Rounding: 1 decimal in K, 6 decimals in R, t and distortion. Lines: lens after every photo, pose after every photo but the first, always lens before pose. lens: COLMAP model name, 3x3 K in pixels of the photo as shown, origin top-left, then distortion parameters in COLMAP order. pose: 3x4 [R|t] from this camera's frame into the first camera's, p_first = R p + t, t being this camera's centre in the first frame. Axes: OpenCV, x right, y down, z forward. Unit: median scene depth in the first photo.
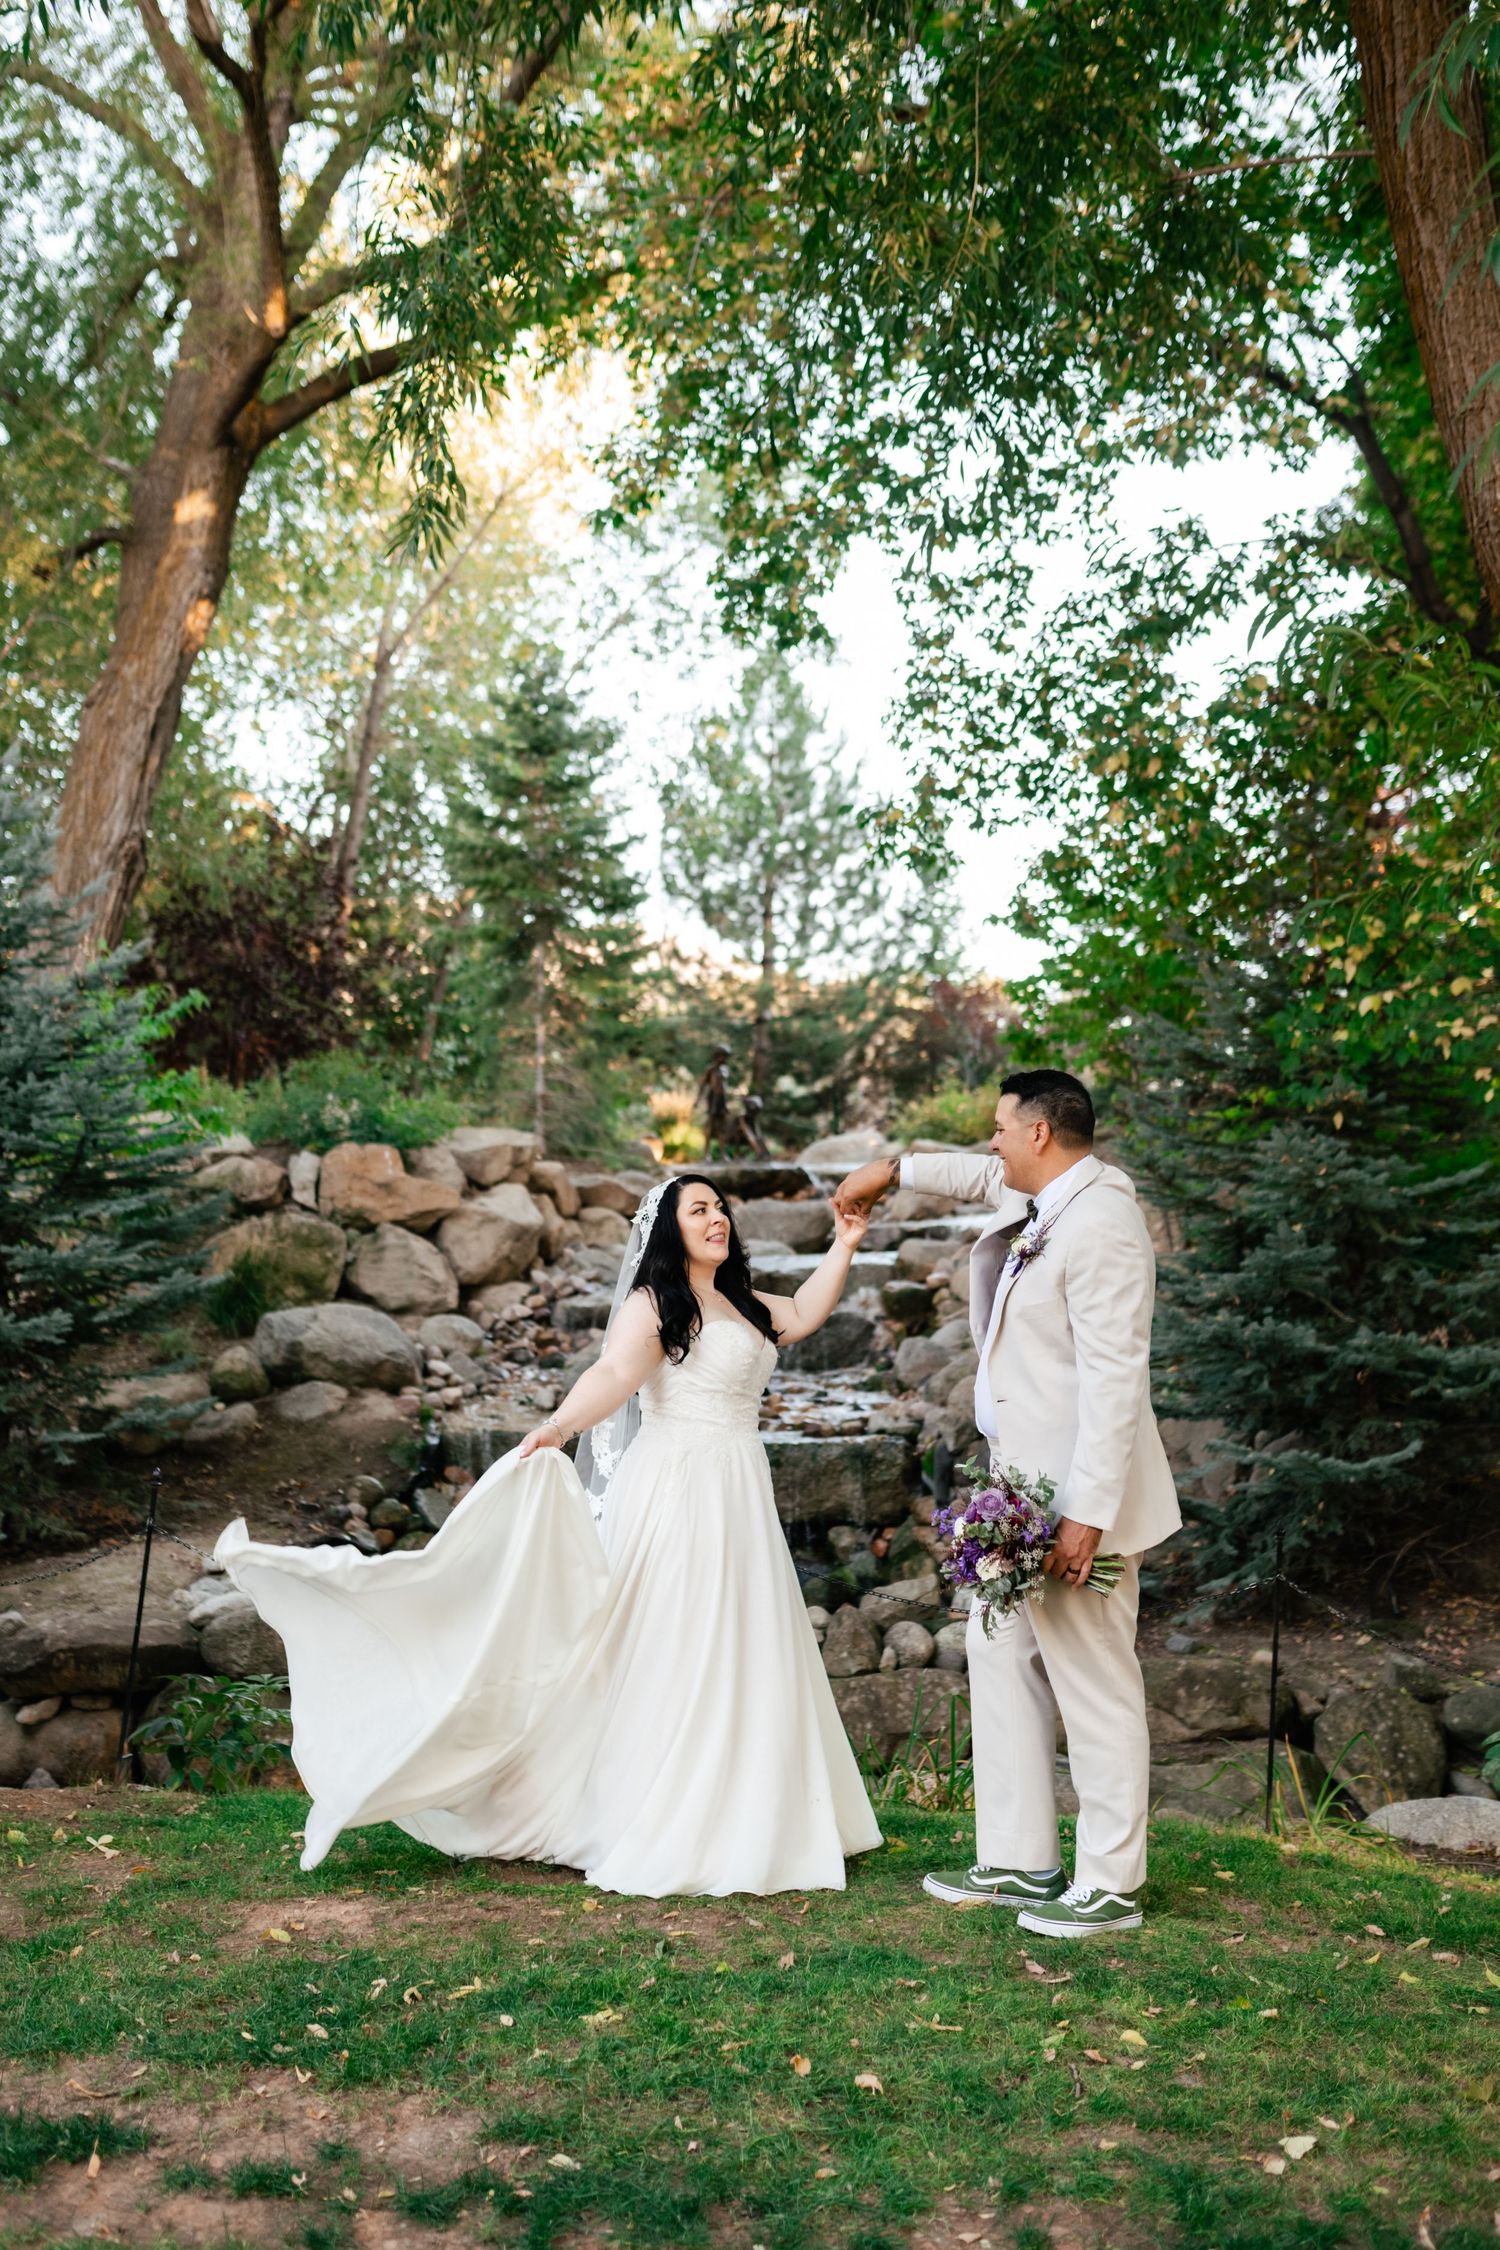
lens RADIAL K [[2164.4, 0, 752.5], [0, 2164.4, 1069.9], [0, 0, 1]] dist [-0.055429, 0.004814]
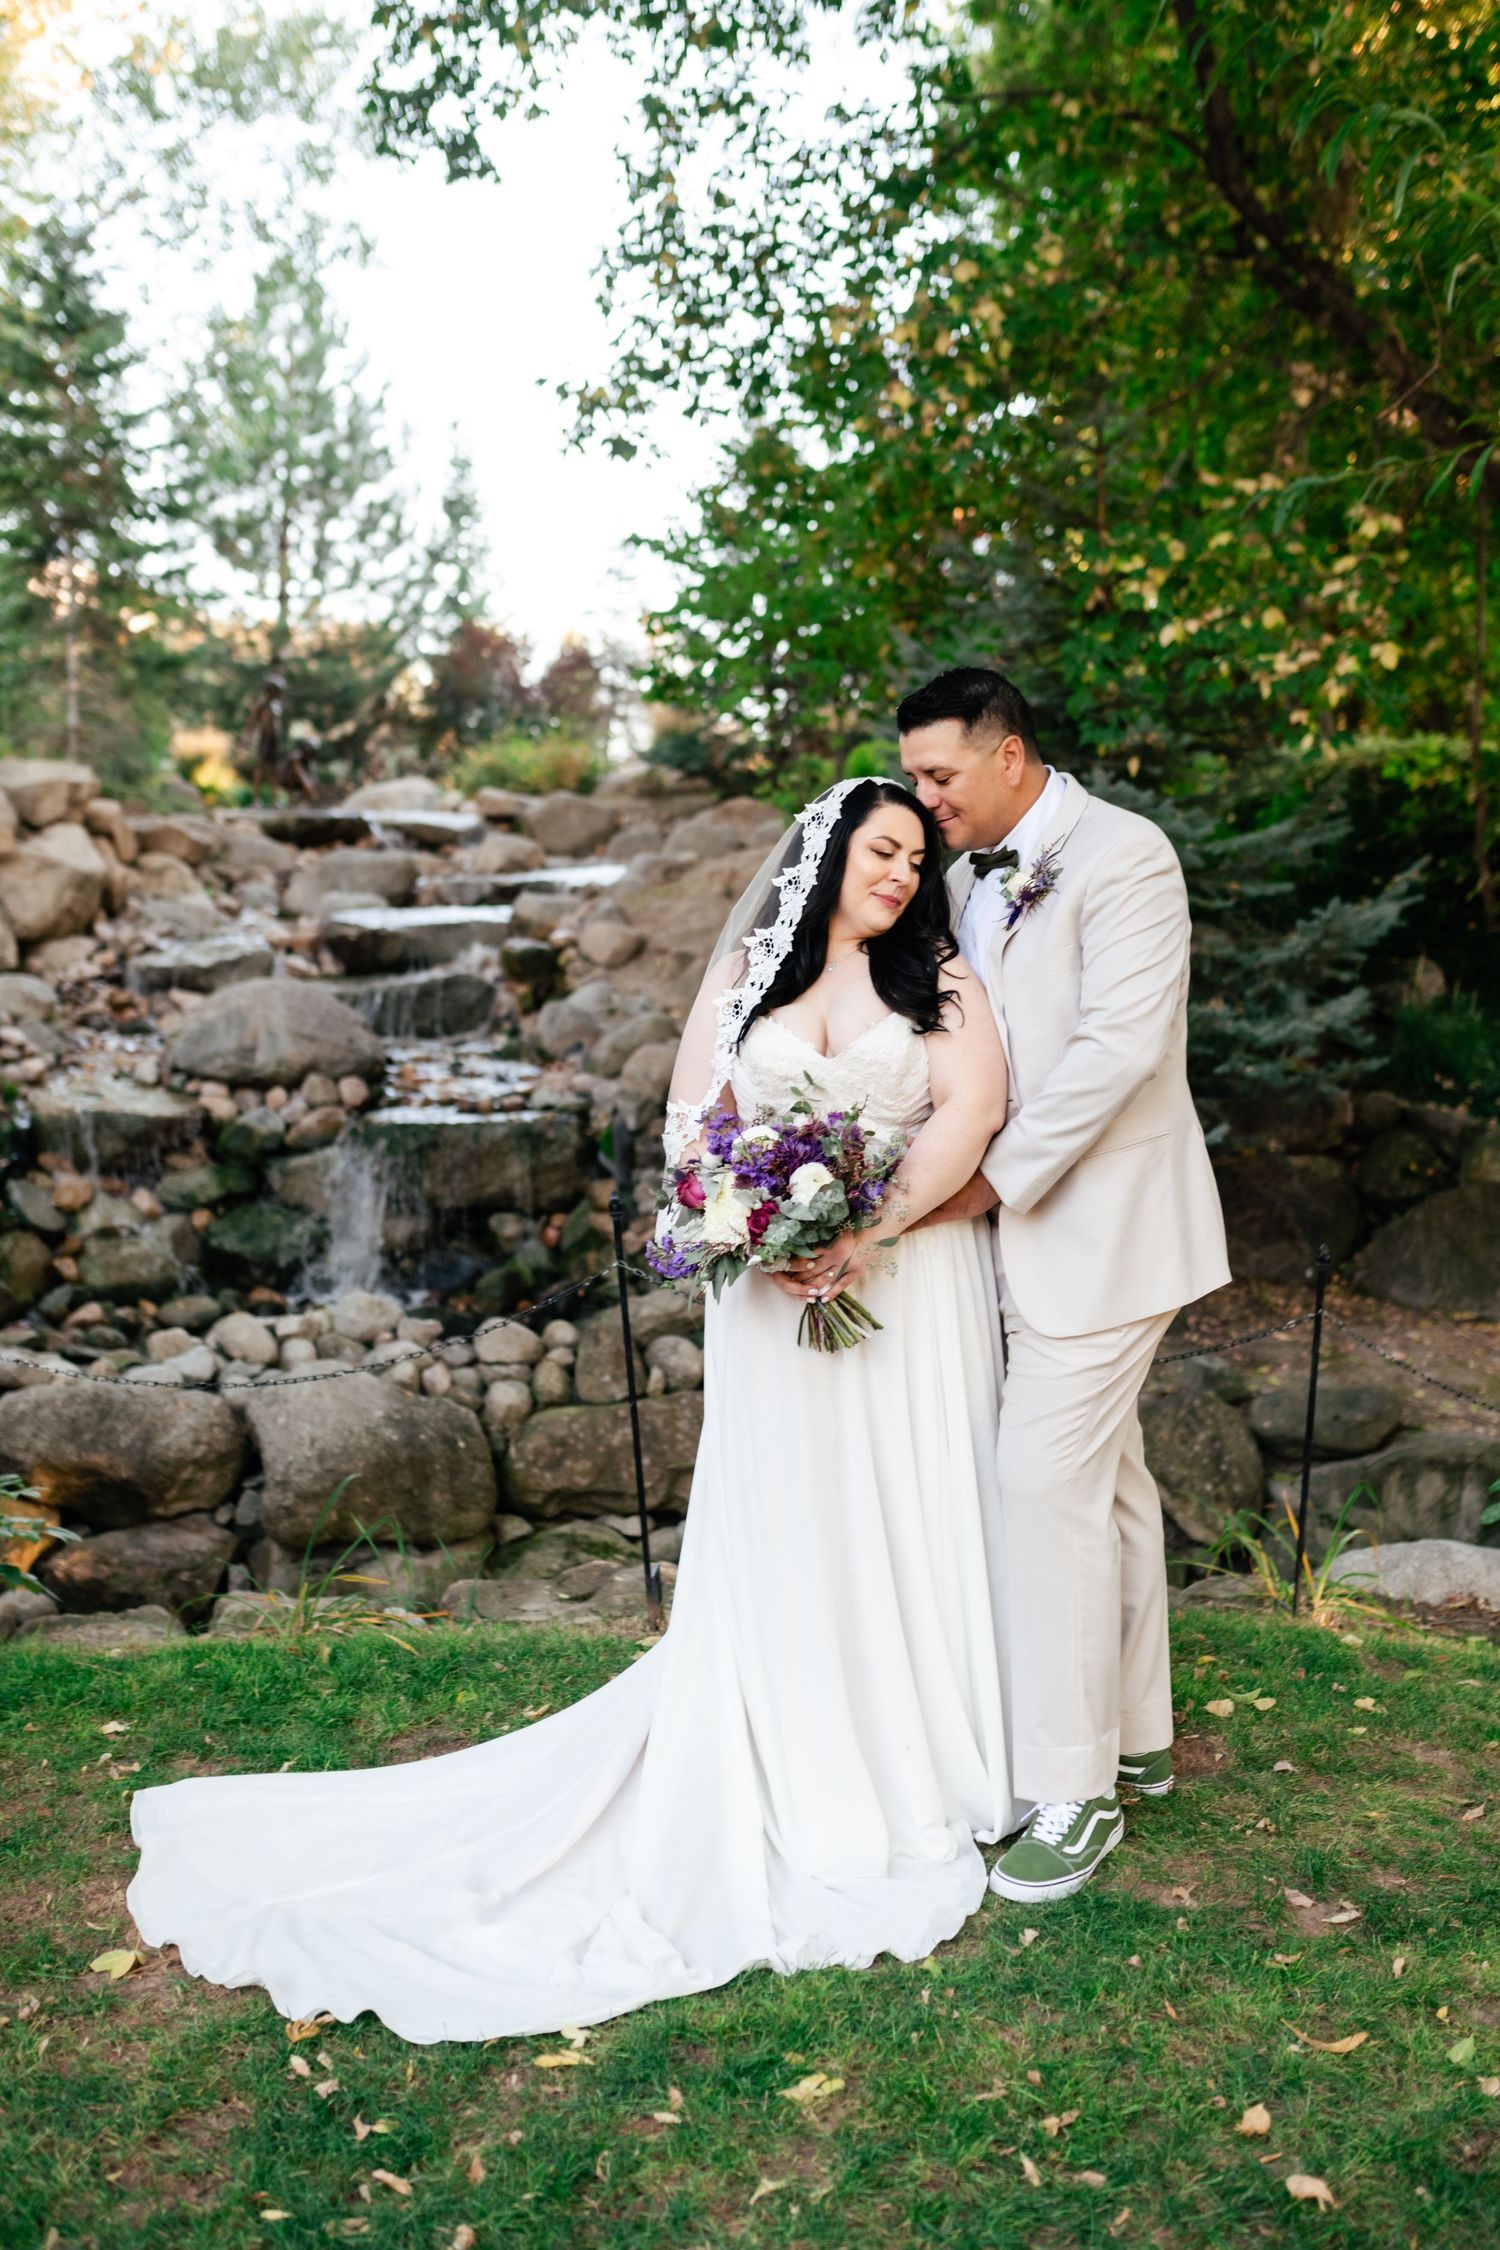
lens RADIAL K [[2198.7, 0, 770.5], [0, 2198.7, 1040.8], [0, 0, 1]] dist [-0.055875, 0.137377]
pose [[0.973043, -0.002079, 0.230616, -0.043602], [-0.030965, 0.989727, 0.139576, 0.007598], [-0.228537, -0.142955, 0.962982, 0.078690]]
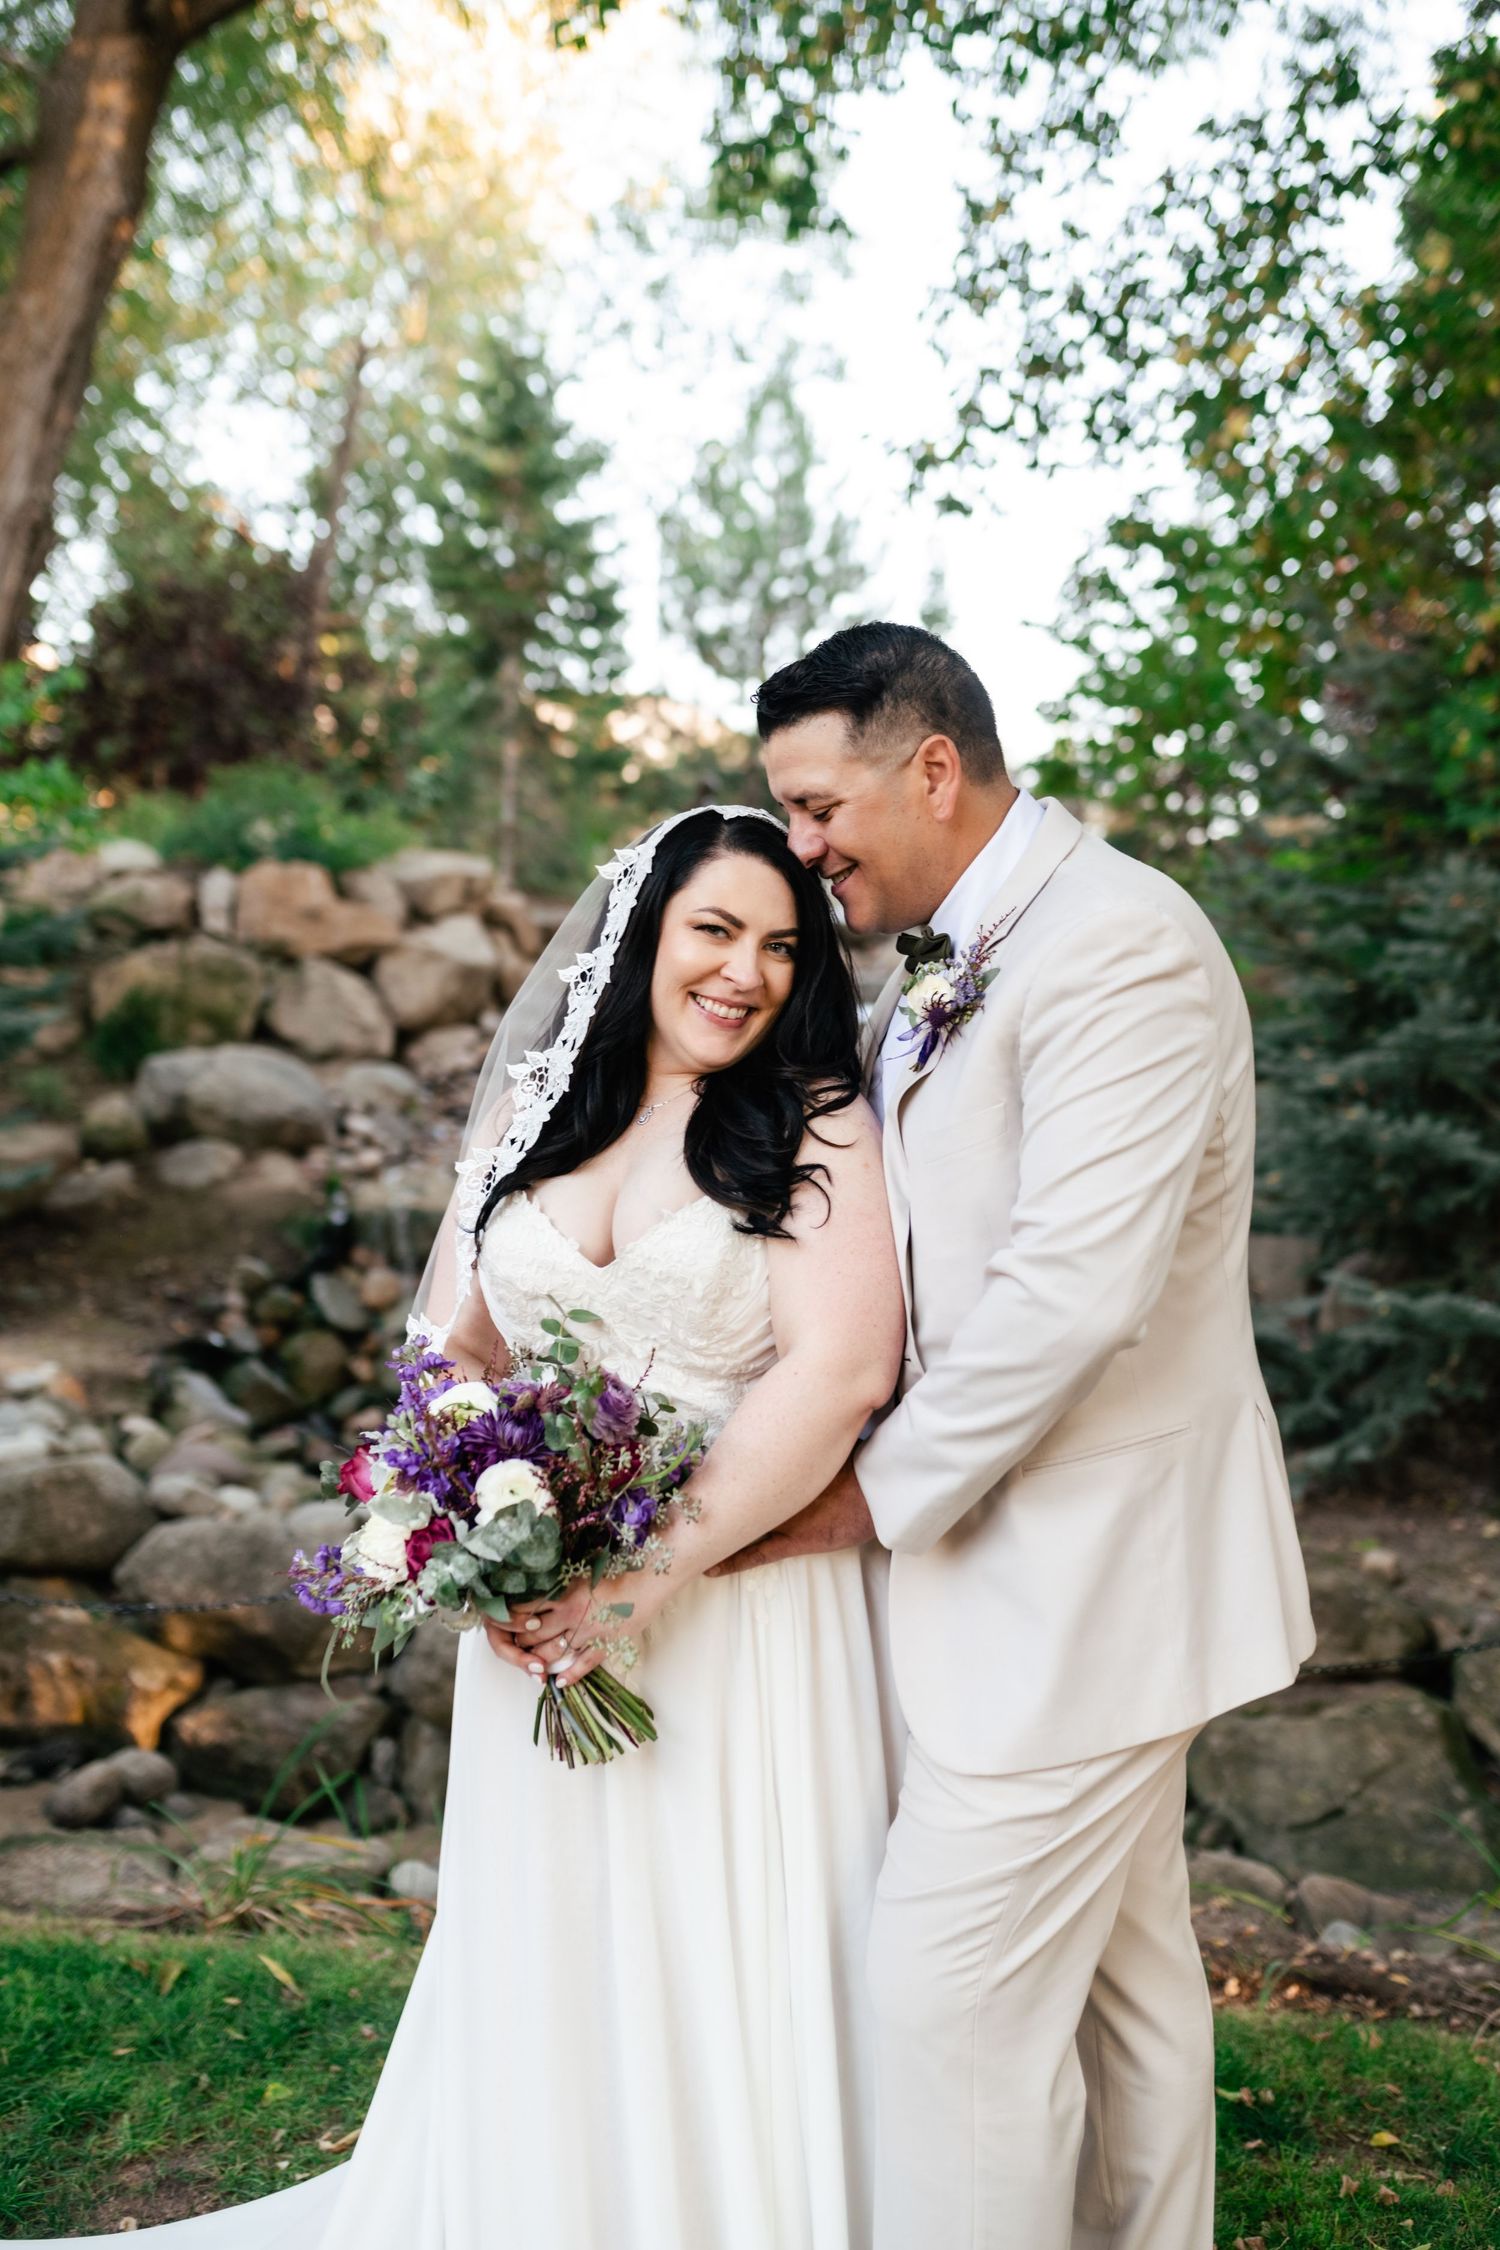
lens RADIAL K [[2130.1, 0, 750.0], [0, 2130.1, 1125.0], [0, 0, 1]] dist [-0.054824, 0.009870]
pose [[0.999476, 0.031510, 0.007421, 0.002699], [-0.032243, 0.989407, 0.141544, 0.011207], [-0.002882, -0.141709, 0.989904, 0.139566]]
